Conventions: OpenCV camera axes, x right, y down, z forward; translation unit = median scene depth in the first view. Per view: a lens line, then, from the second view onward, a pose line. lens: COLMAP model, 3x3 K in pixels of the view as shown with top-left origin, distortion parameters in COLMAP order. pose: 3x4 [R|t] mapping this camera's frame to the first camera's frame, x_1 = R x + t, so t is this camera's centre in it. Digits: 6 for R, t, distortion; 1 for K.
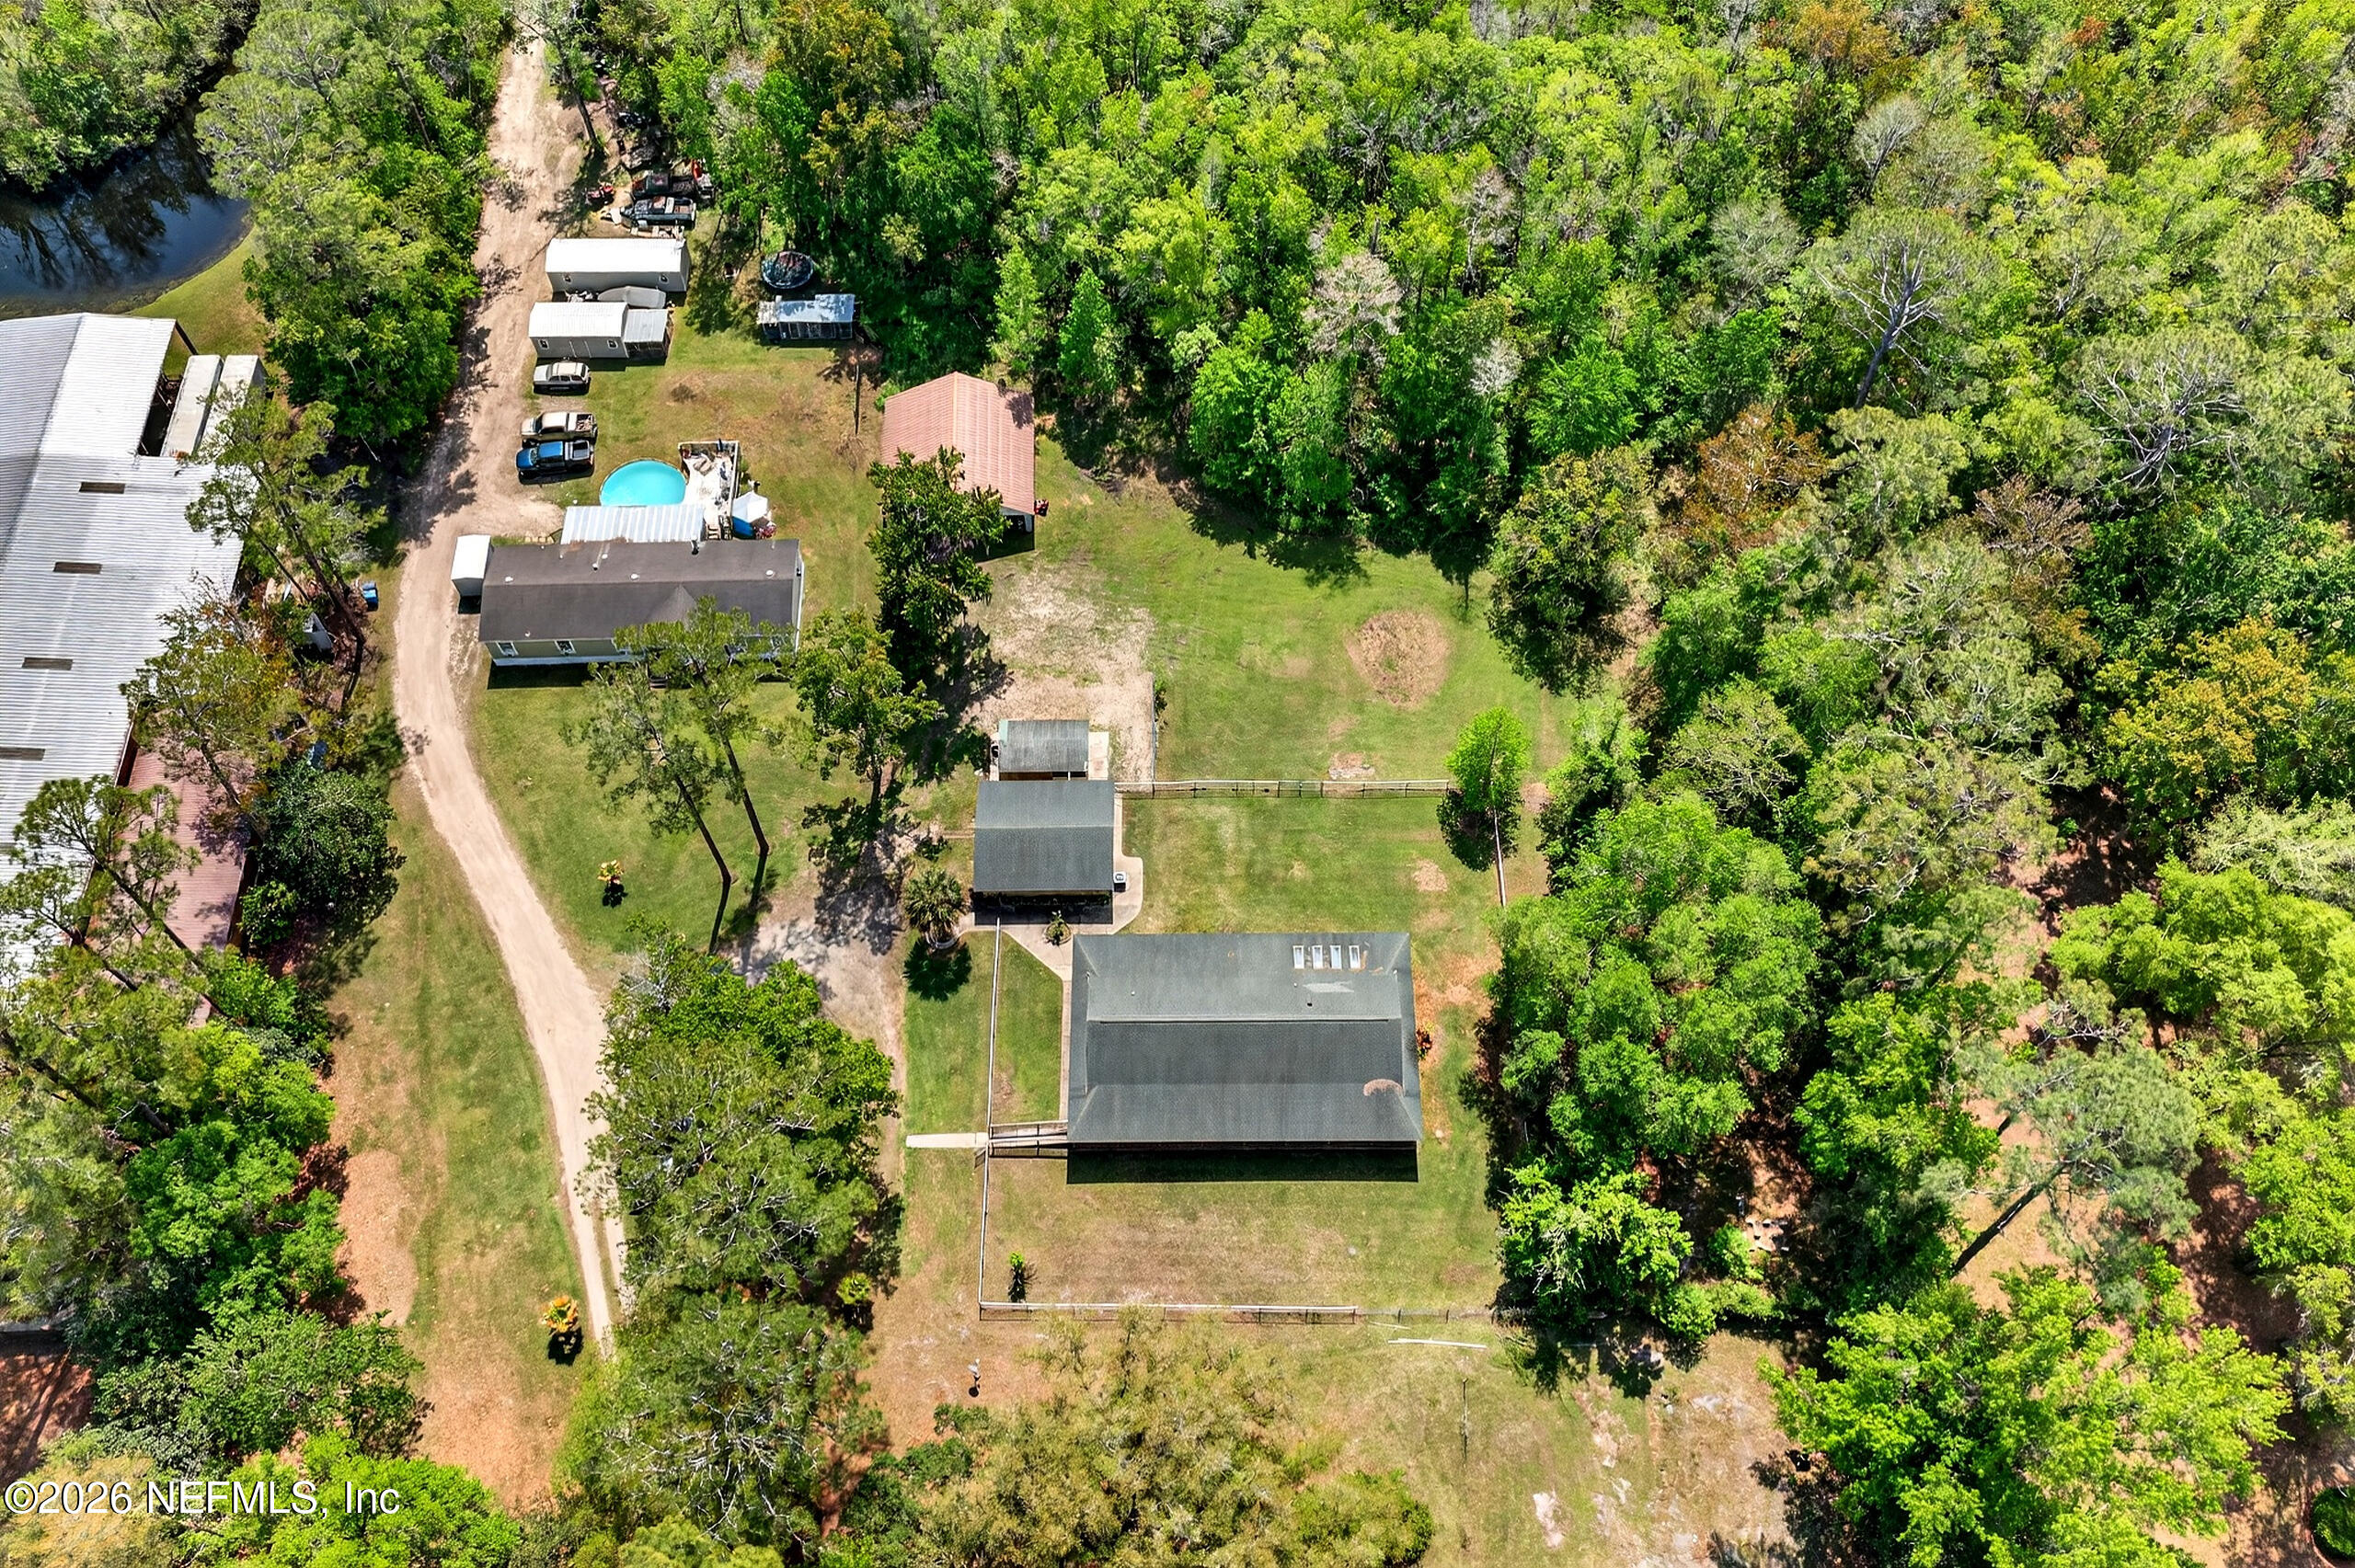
lens RADIAL K [[1928.8, 0, 1193.2], [0, 1928.8, 791.3], [0, 0, 1]] dist [0.013714, -0.012796]
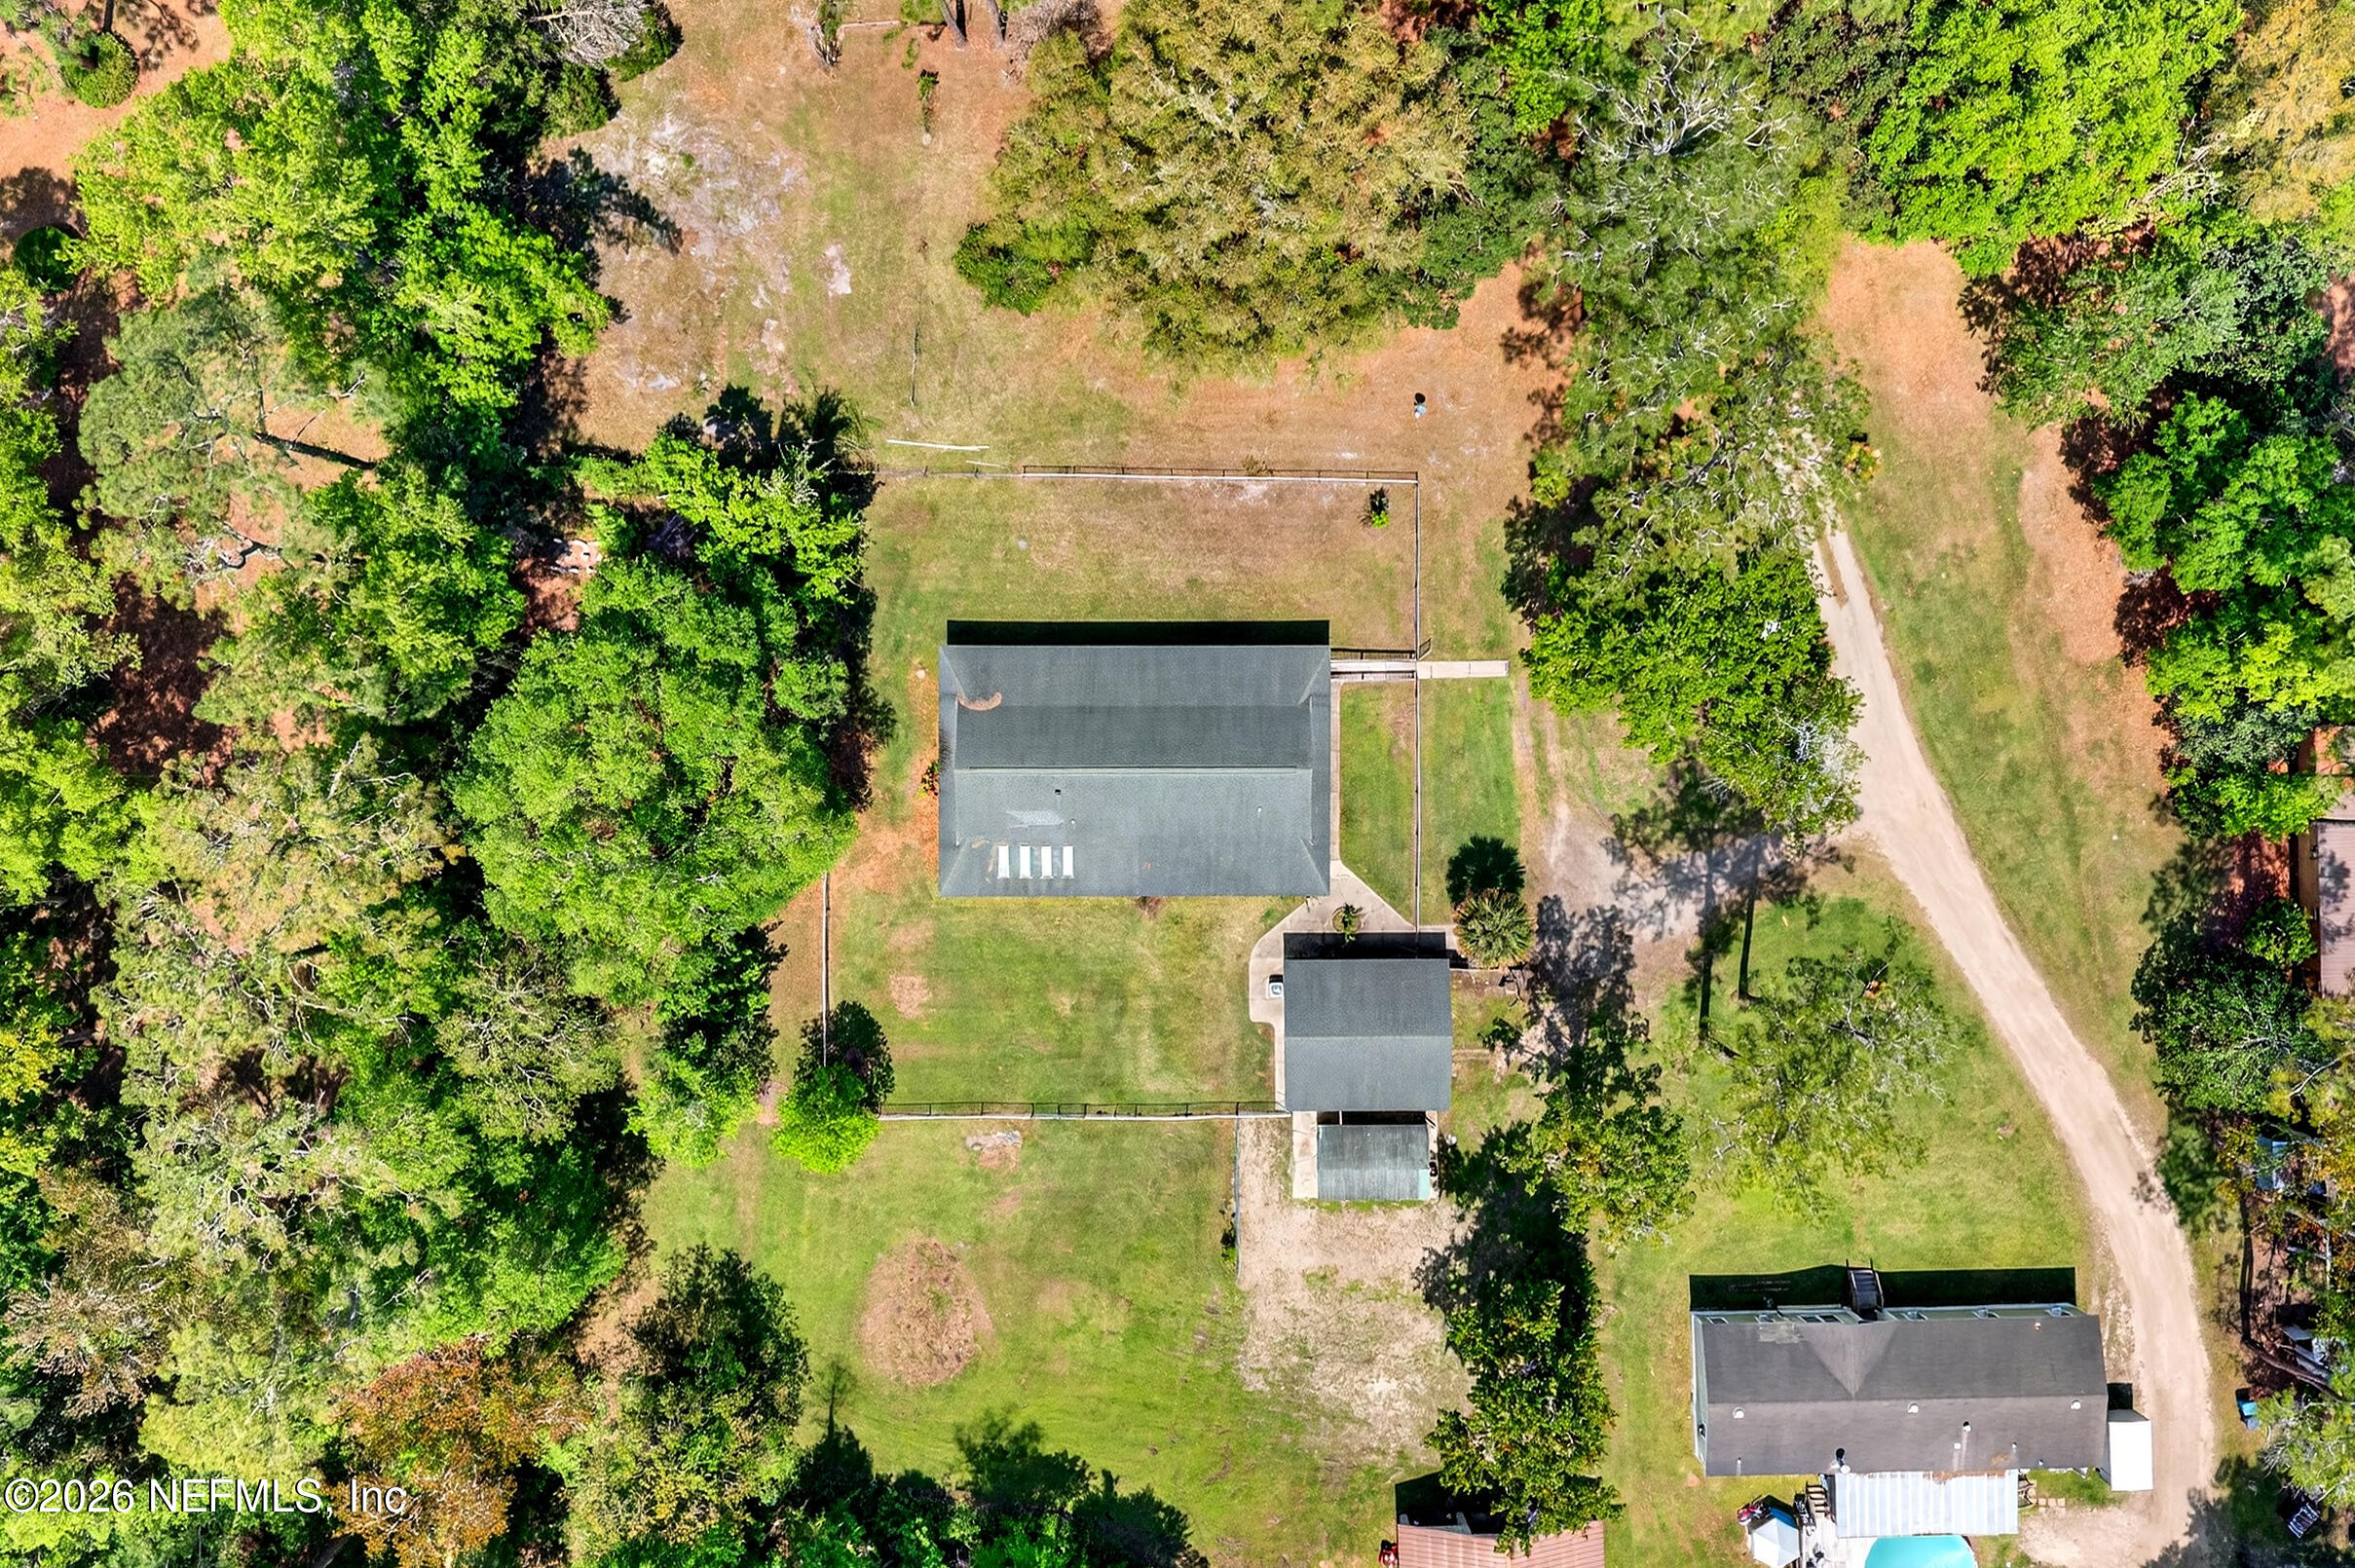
lens RADIAL K [[2066.7, 0, 1187.4], [0, 2066.7, 800.7], [0, 0, 1]] dist [0.031719, -0.058504]
pose [[-0.999973, -0.007347, -0.000387, 0.001716], [0.006190, -0.868575, 0.495519, -0.325424], [-0.003976, 0.495503, 0.868597, 0.171486]]
